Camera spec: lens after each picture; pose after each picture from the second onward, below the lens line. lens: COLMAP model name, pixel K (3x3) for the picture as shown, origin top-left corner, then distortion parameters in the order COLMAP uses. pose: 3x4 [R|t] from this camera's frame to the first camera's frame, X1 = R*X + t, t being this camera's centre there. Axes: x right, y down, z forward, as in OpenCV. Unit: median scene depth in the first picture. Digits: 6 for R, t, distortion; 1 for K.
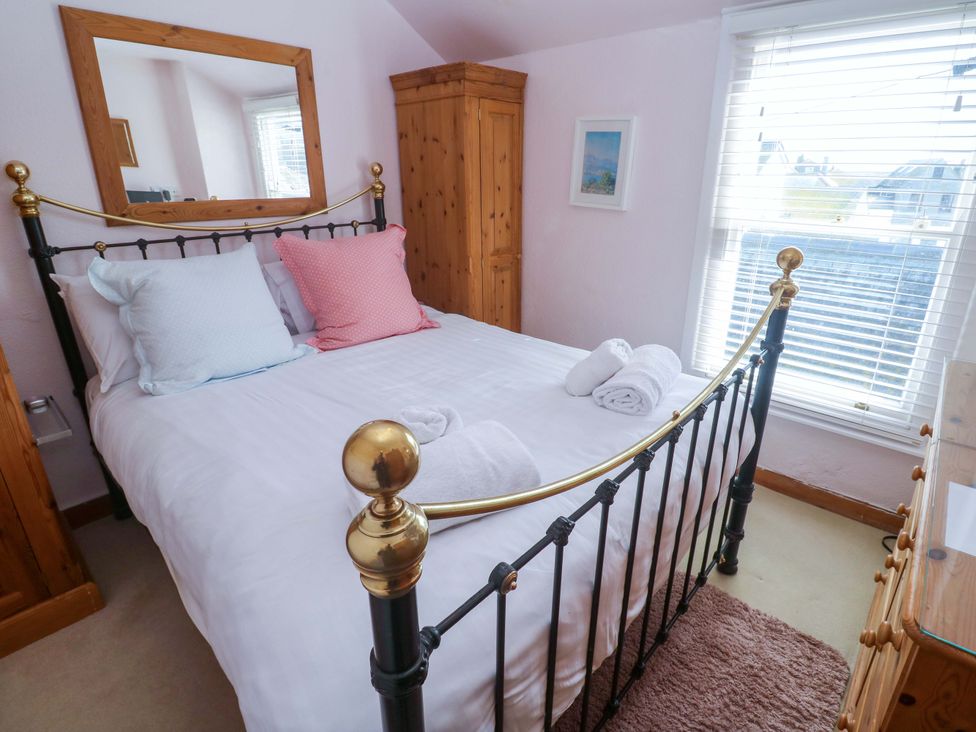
lens RADIAL K [[504.7, 0, 488.5], [0, 504.7, 361.0], [0, 0, 1]] dist [-0.007339, -0.003701]
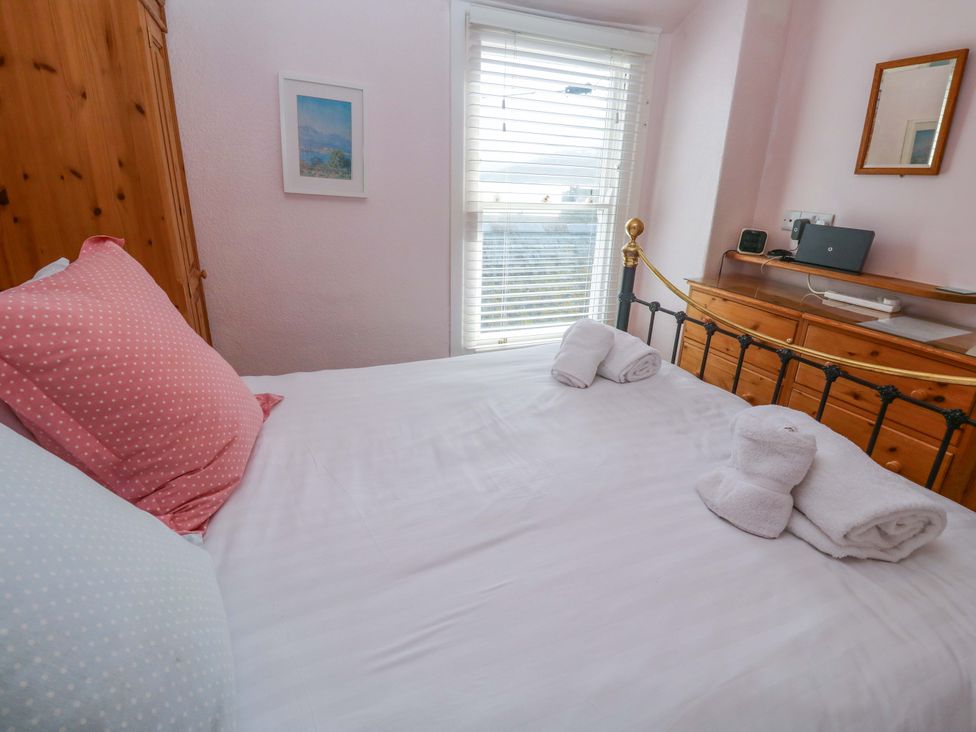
lens RADIAL K [[504.7, 0, 489.6], [0, 504.7, 365.5], [0, 0, 1]] dist [-0.007339, -0.003701]
pose [[0.393290, -0.309797, 0.865649, -0.485146], [0.285337, 0.936160, 0.205395, -0.148225], [-0.874017, 0.166222, 0.456579, 0.474864]]
